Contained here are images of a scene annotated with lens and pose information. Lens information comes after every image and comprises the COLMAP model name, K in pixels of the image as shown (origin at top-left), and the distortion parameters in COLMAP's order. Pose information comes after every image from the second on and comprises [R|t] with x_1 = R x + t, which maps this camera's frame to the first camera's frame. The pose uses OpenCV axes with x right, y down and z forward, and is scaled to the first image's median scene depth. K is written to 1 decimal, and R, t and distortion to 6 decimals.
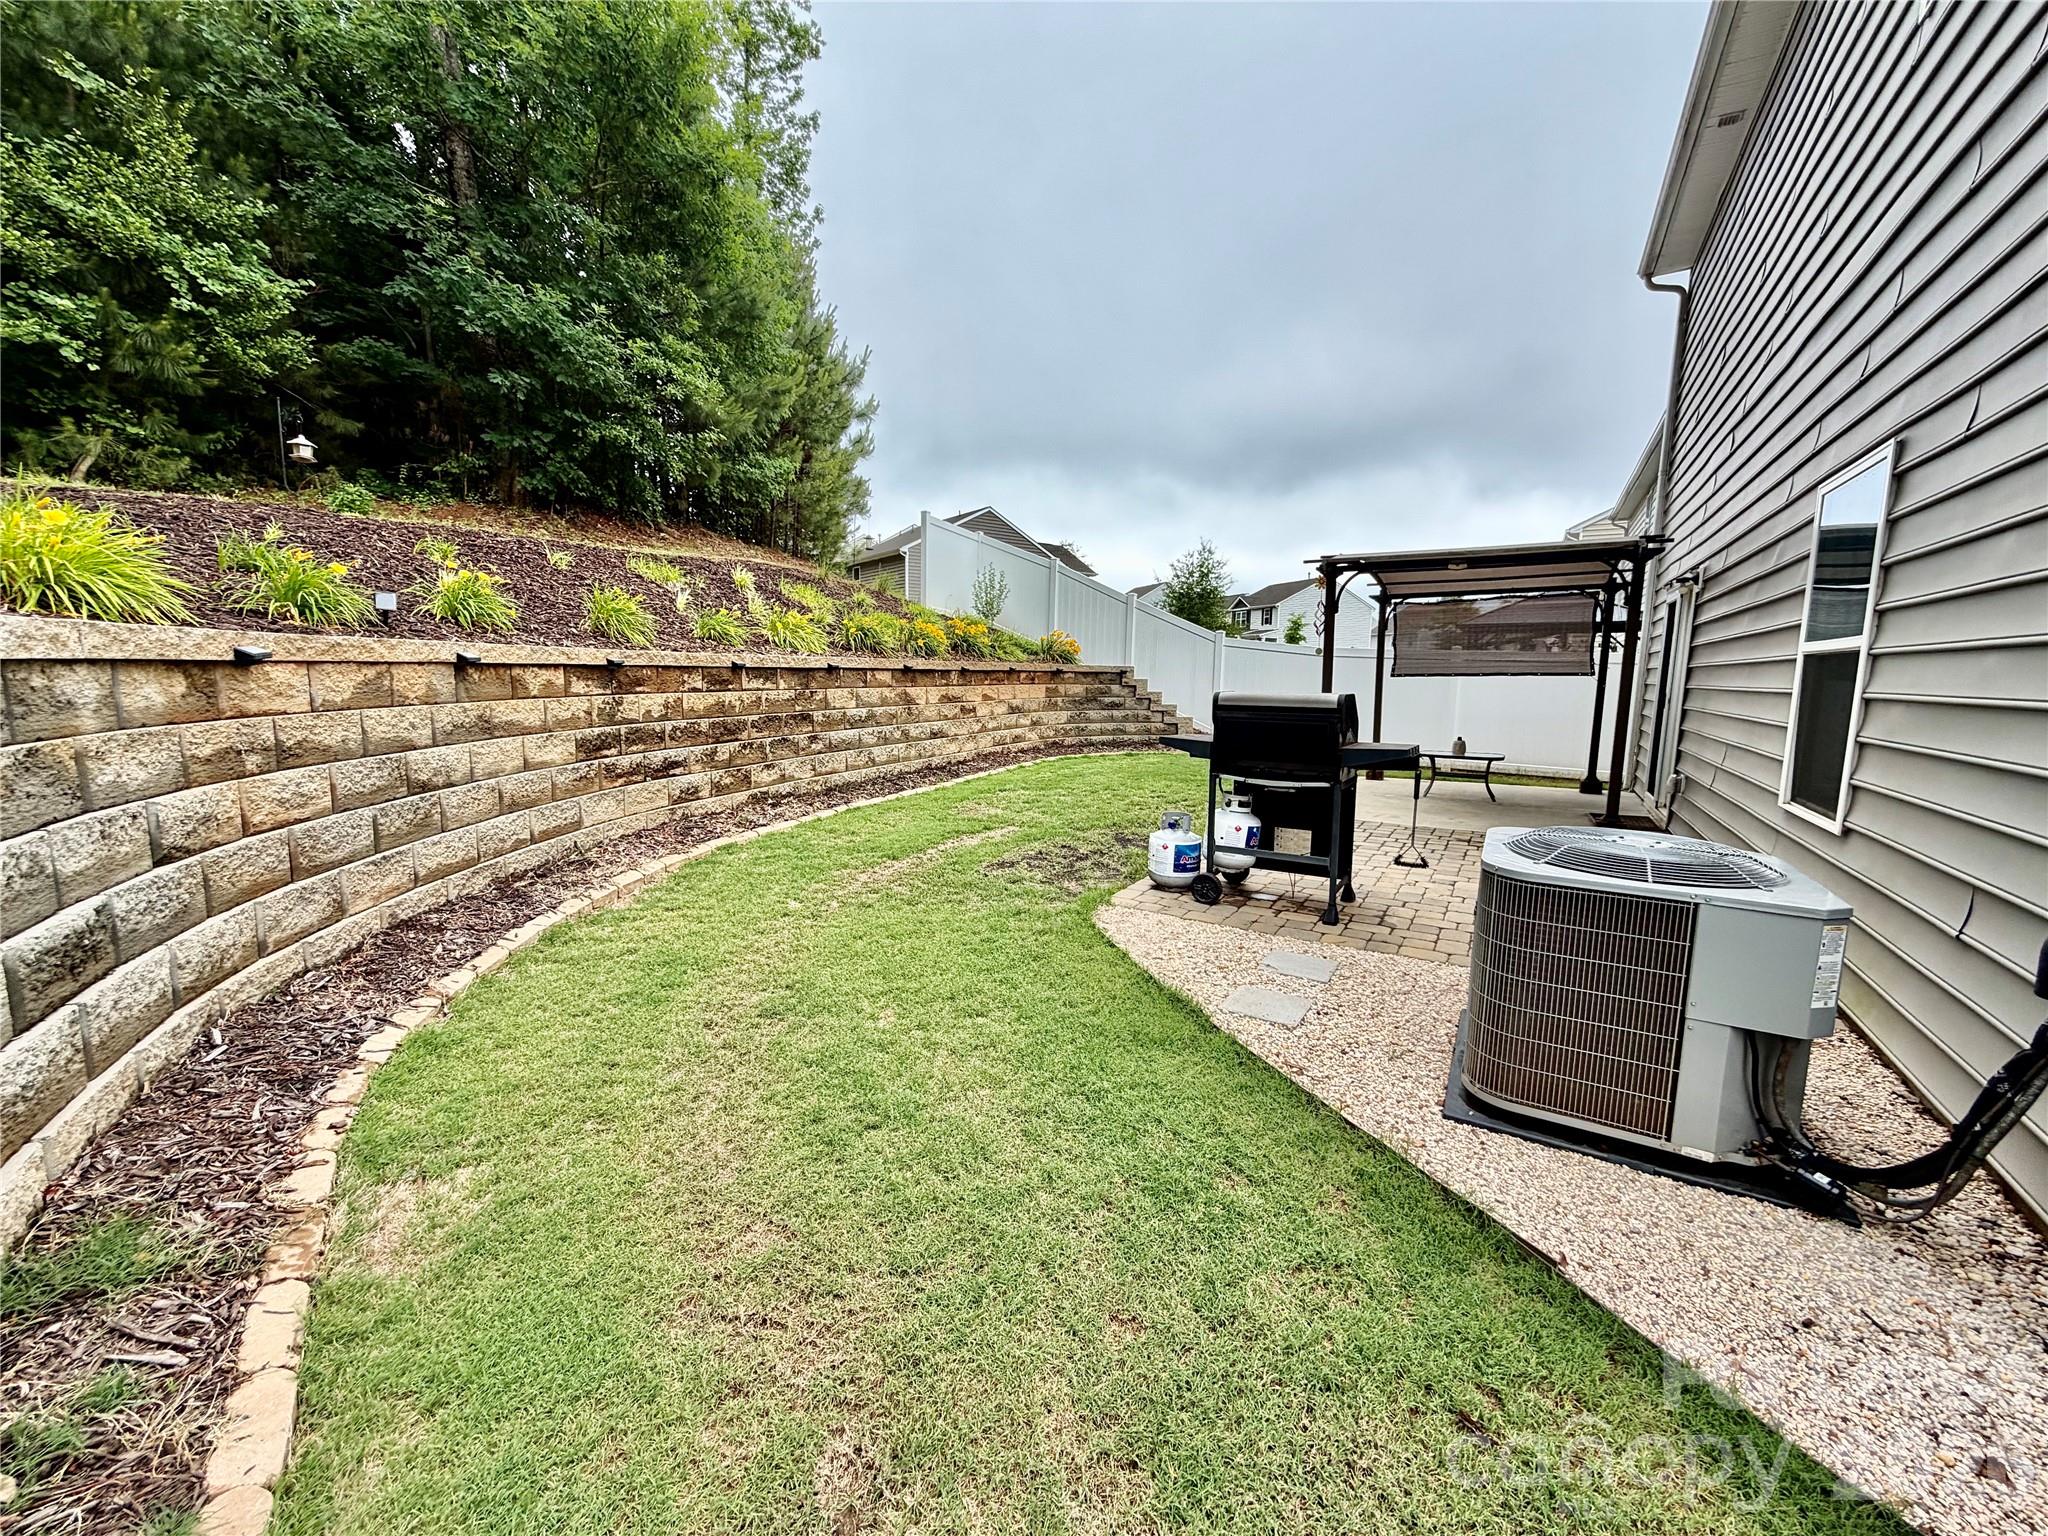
lens RADIAL K [[819.9, 0, 1022.3], [0, 819.9, 770.3], [0, 0, 1]] dist [-0.002840, -0.000430]
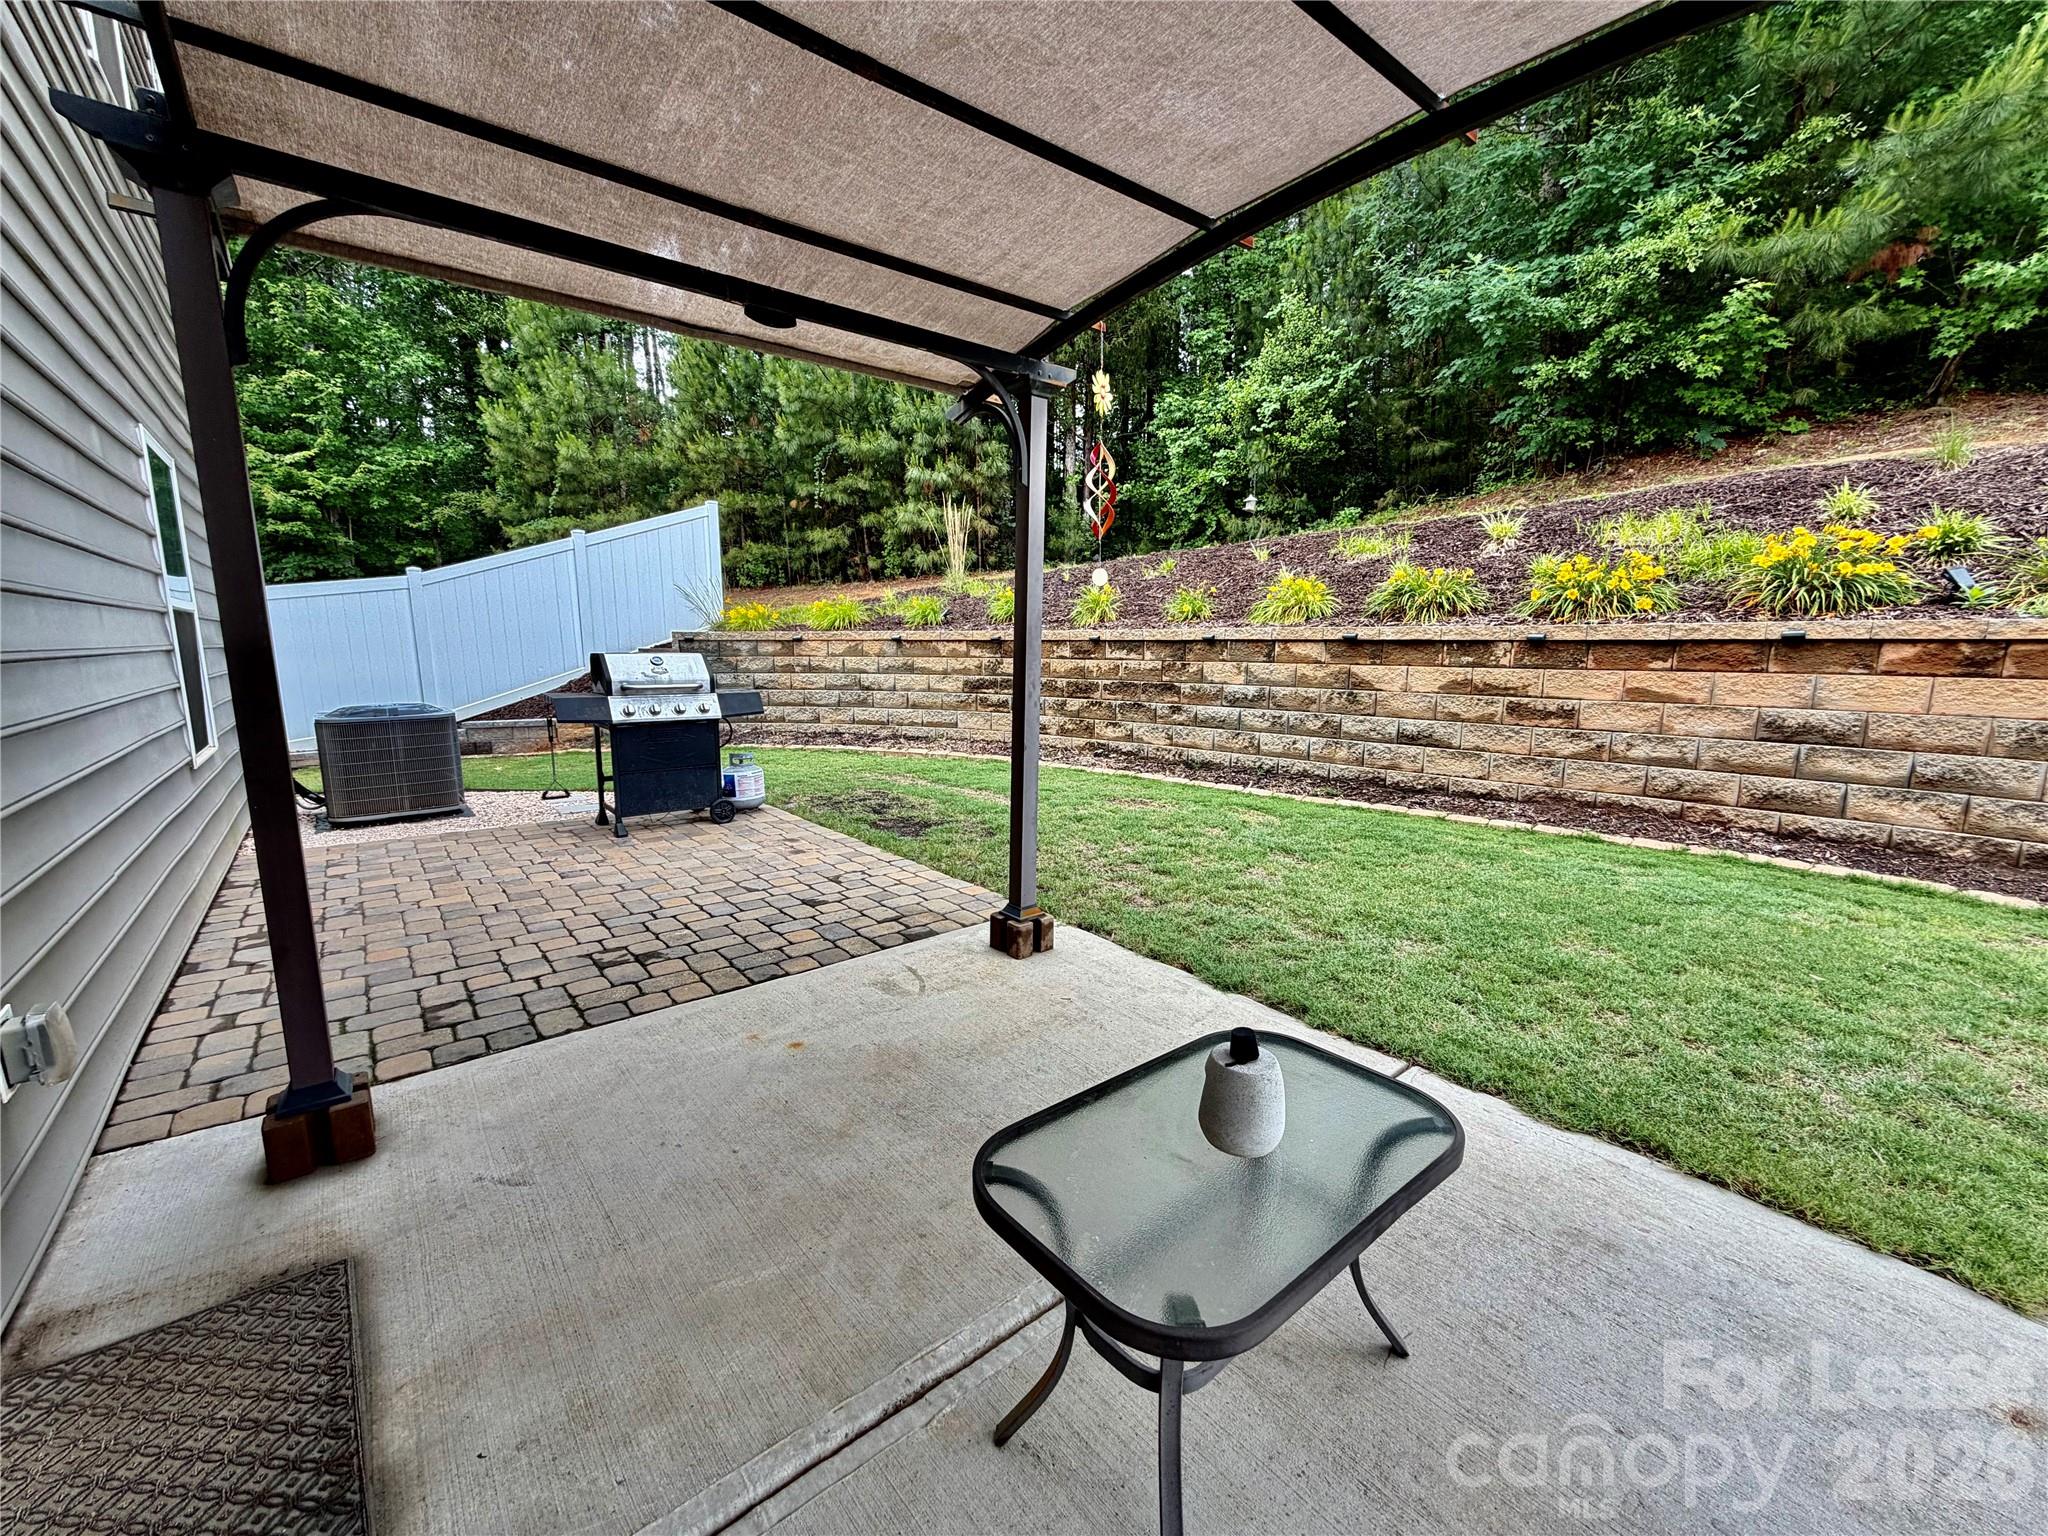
lens RADIAL K [[819.9, 0, 1024.7], [0, 819.9, 774.6], [0, 0, 1]] dist [-0.002840, -0.000430]
pose [[-0.328922, 0.137385, -0.934310, 0.822064], [-0.119984, 0.975264, 0.185647, -0.133471], [0.936704, 0.173165, -0.304302, 1.208579]]
